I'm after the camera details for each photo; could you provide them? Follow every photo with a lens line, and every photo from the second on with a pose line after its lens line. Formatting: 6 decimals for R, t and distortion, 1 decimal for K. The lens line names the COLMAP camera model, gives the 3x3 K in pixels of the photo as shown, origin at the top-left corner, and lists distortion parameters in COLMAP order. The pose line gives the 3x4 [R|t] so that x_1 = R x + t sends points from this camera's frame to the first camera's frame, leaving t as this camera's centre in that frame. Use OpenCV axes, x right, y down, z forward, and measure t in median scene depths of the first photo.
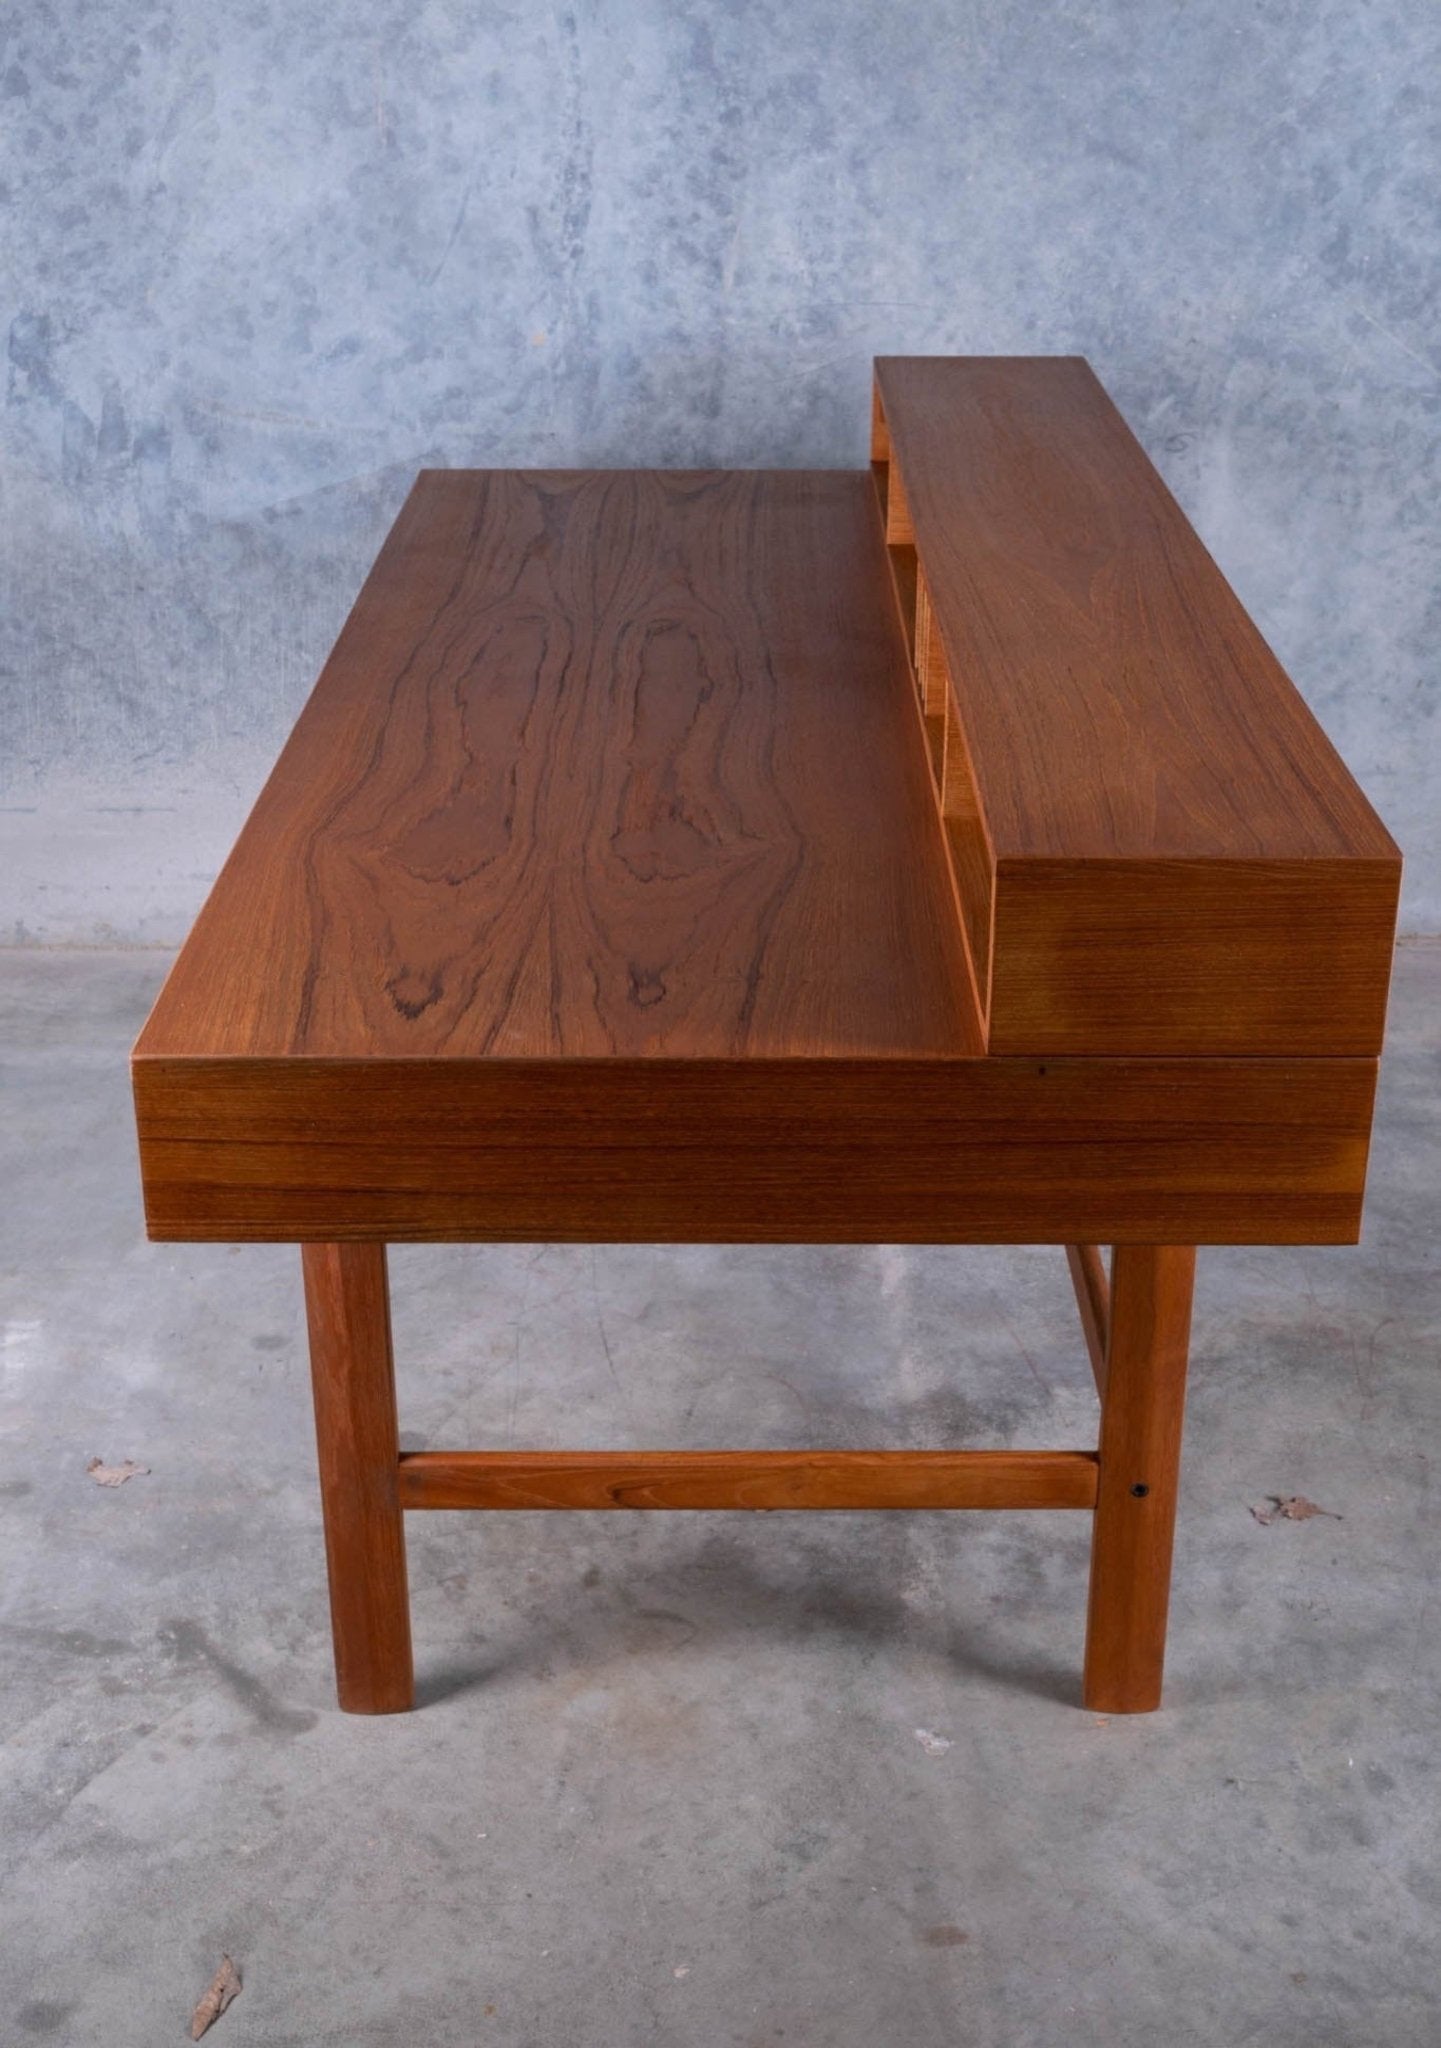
lens RADIAL K [[3618.3, 0, 672.7], [0, 3618.3, 1093.6], [0, 0, 1]] dist [0.010093, 0.009901]
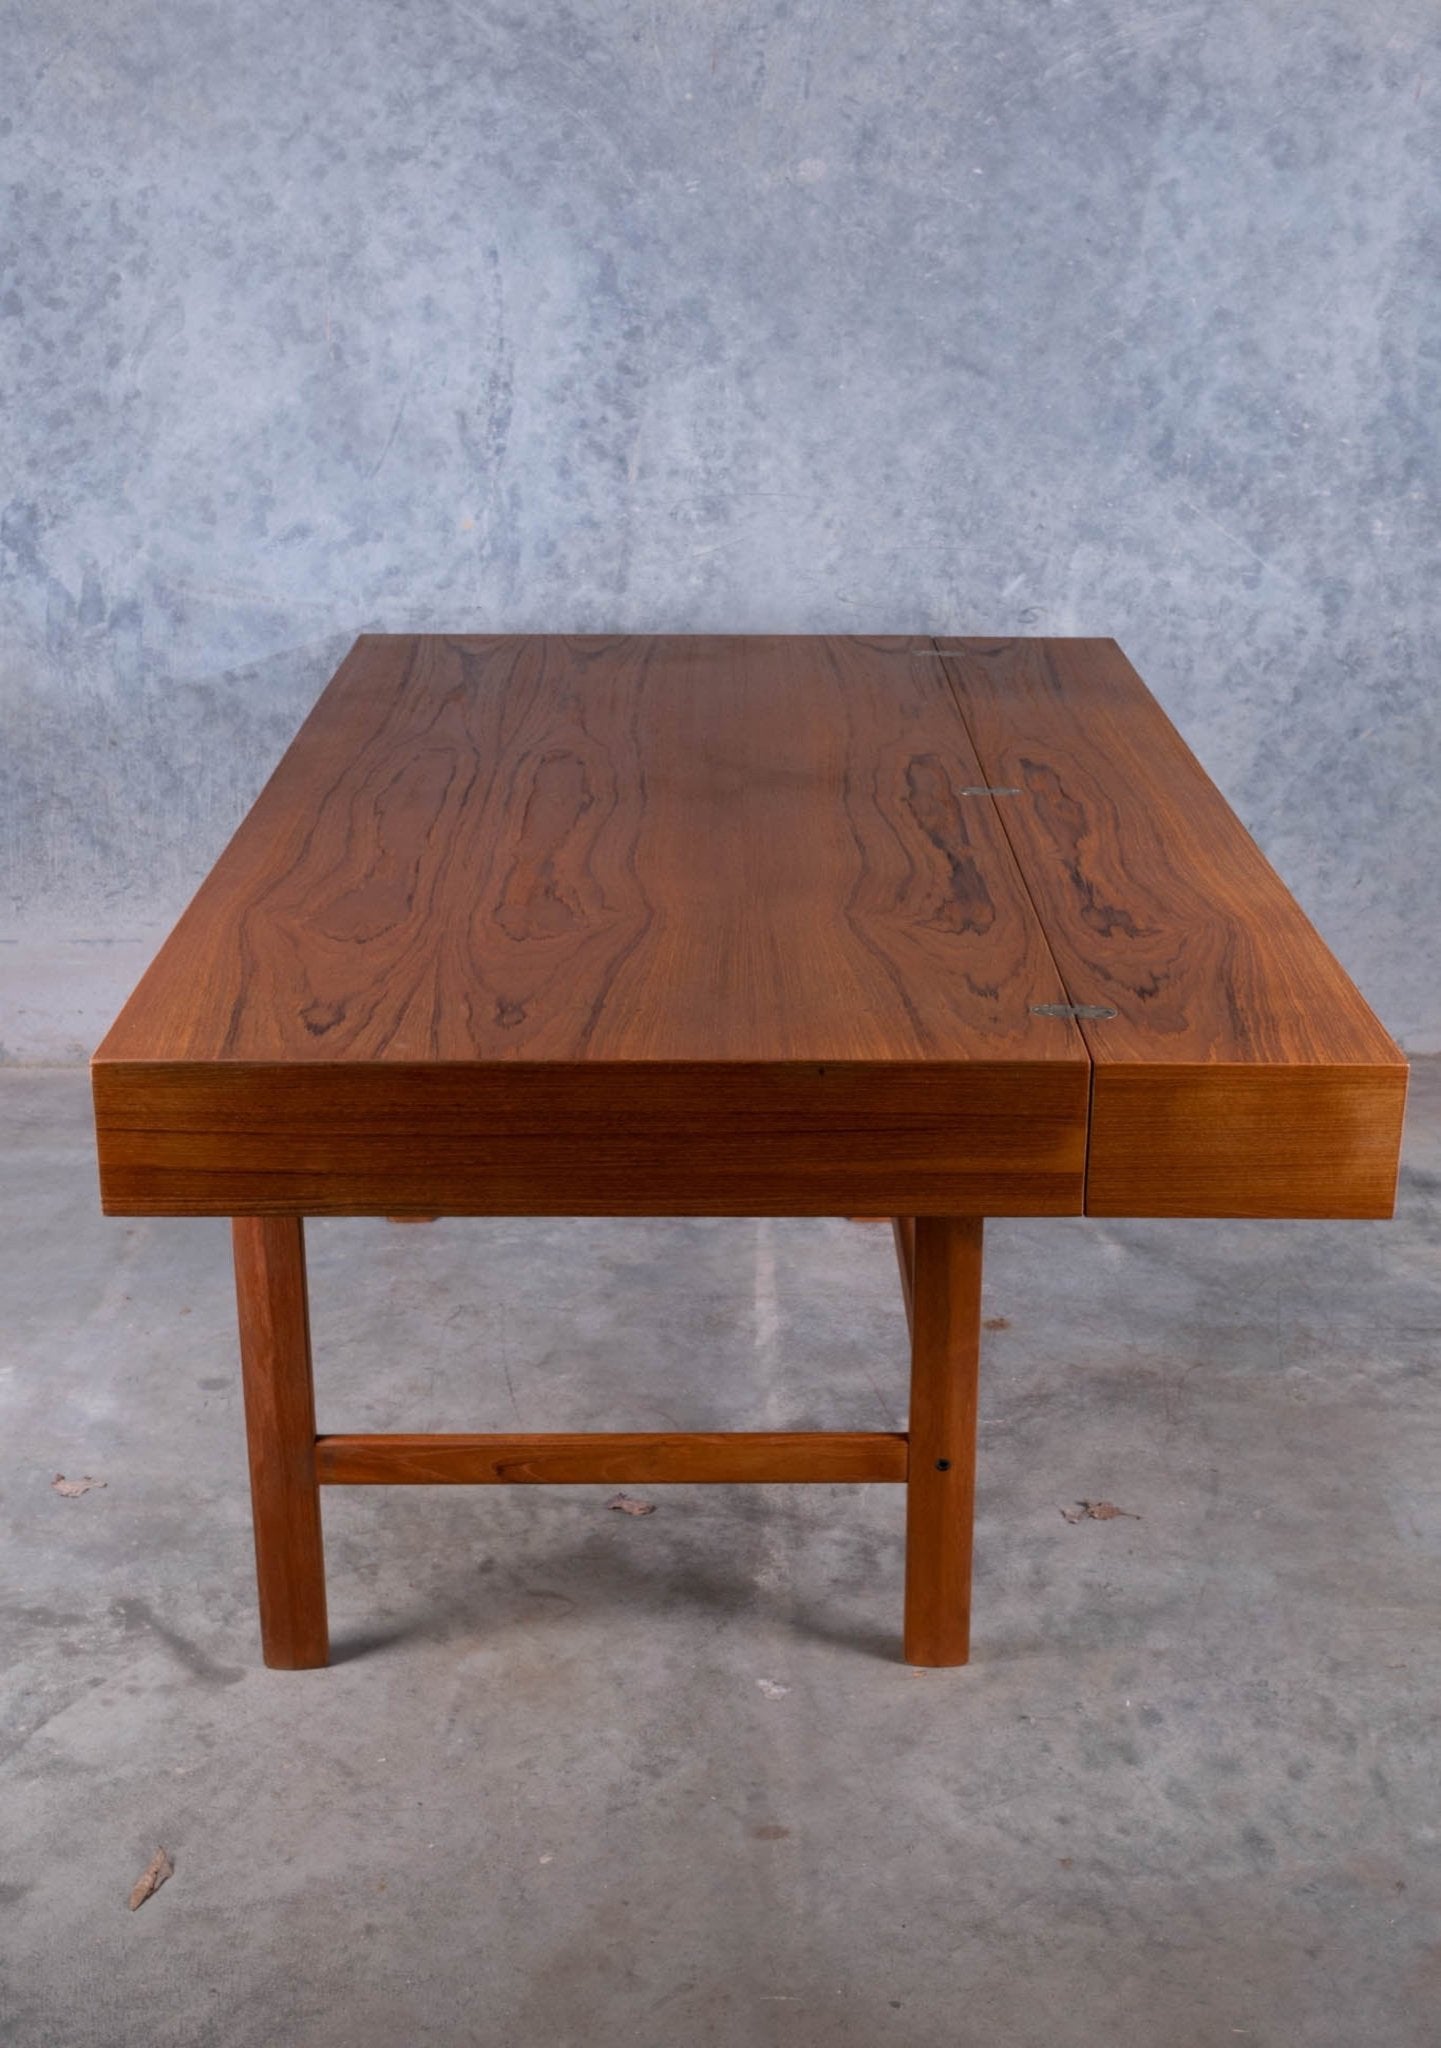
lens RADIAL K [[3602.4, 0, 680.9], [0, 3602.4, 897.2], [0, 0, 1]] dist [0.014399, 0.015265]
pose [[0.999960, -0.000425, 0.008943, 0.020725], [0.001414, 0.993836, -0.110847, 0.034944], [-0.008841, 0.110855, 0.993797, -0.118188]]
